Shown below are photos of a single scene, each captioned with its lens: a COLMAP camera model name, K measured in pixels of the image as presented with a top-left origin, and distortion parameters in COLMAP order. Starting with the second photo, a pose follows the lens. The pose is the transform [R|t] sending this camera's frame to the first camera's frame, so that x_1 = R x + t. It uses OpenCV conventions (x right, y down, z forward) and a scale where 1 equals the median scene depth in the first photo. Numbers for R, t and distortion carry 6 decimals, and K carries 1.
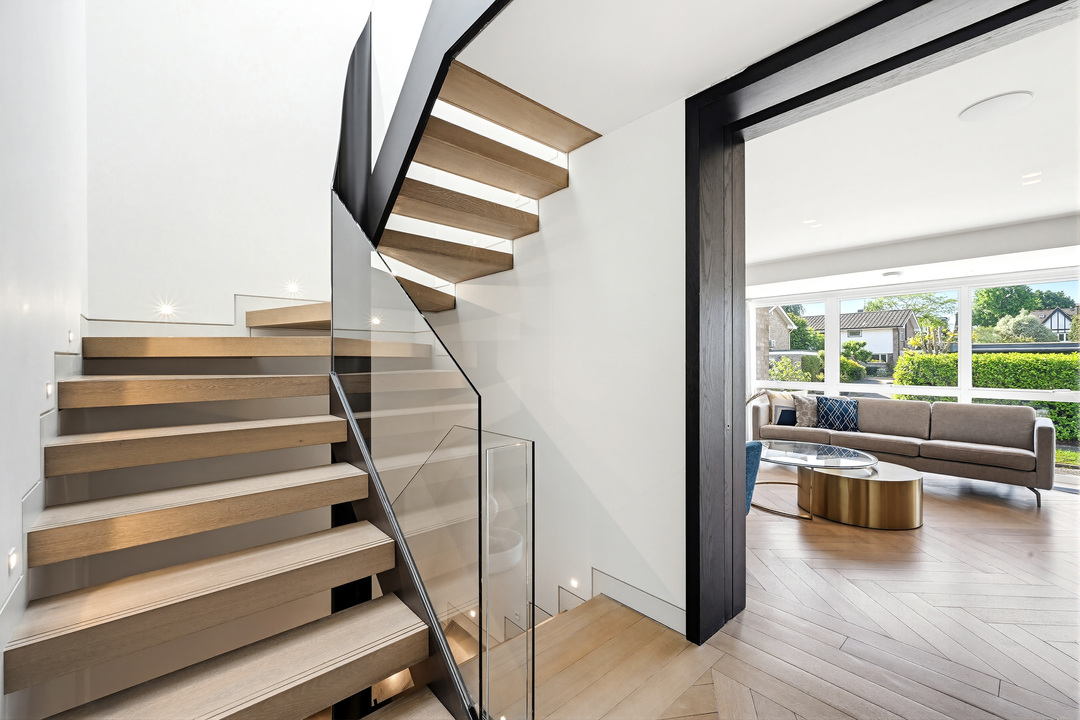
lens RADIAL K [[441.7, 0, 540.0], [0, 441.7, 360.0], [0, 0, 1]] dist [0.016259, -0.000130]
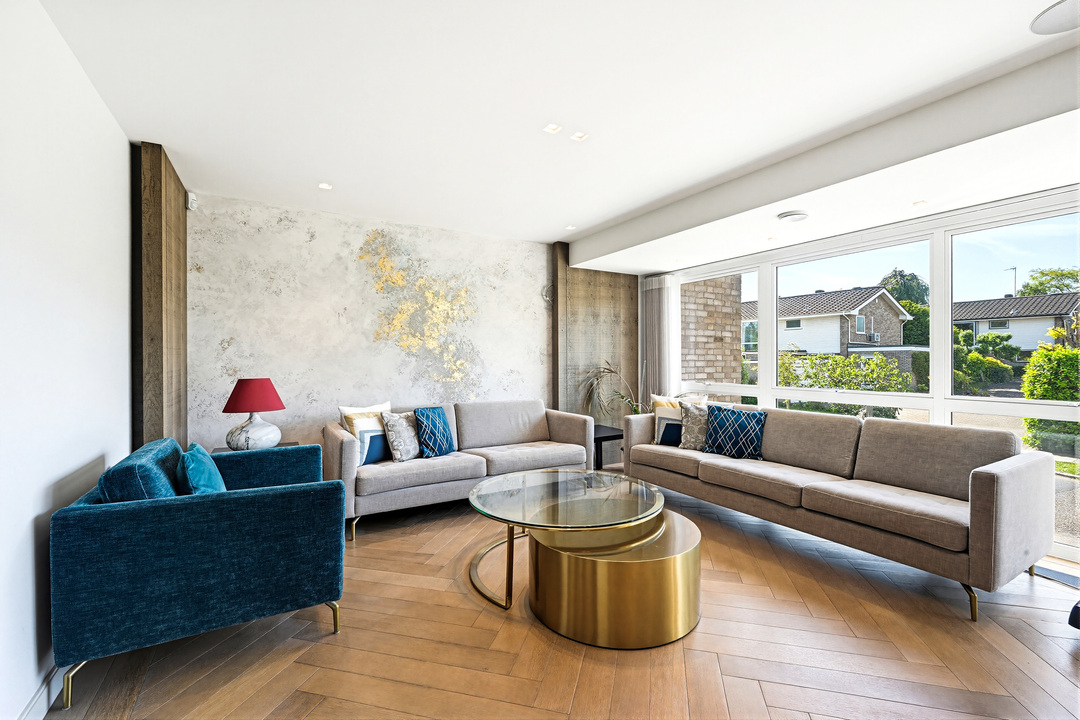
lens RADIAL K [[459.1, 0, 520.9], [0, 459.1, 360.4], [0, 0, 1]] dist [-0.000233, -0.000028]
pose [[0.978119, -0.001123, -0.208044, 0.171900], [0.001765, 0.999994, 0.002899, 0.003776], [0.208040, -0.003203, 0.978115, 0.088162]]
